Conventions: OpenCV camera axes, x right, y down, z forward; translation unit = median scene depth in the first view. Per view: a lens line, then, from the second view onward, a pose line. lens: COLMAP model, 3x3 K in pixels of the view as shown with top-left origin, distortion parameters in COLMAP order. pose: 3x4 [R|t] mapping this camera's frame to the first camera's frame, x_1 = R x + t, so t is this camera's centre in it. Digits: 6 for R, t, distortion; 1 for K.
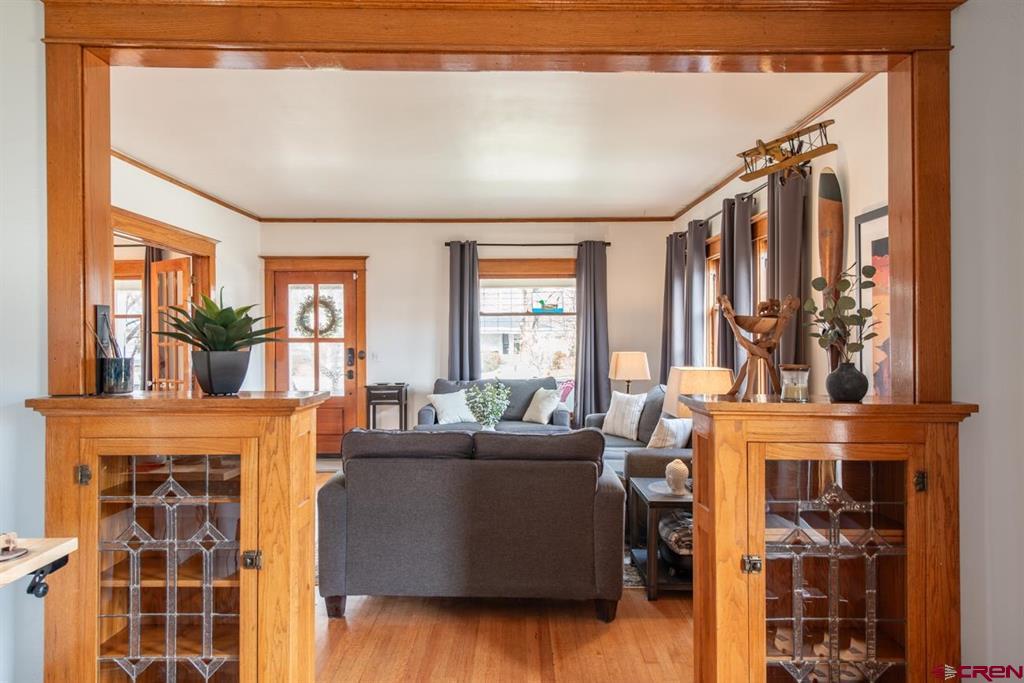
lens RADIAL K [[674.1, 0, 512.8], [0, 674.1, 339.6], [0, 0, 1]] dist [0.010967, 0.000581]
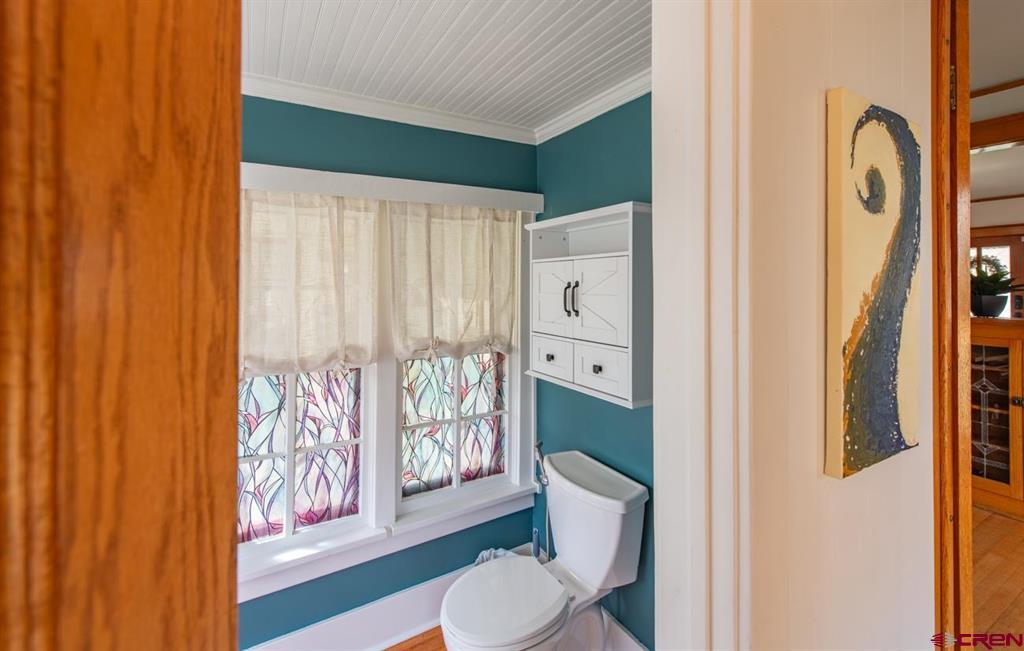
lens RADIAL K [[435.2, 0, 512.2], [0, 435.2, 279.9], [0, 0, 1]] dist [0.024913, 0.000116]
pose [[0.515370, -0.004144, -0.856958, -0.006136], [-0.006921, 0.999936, -0.008998, -0.002181], [0.856940, 0.010568, 0.515308, -0.264593]]
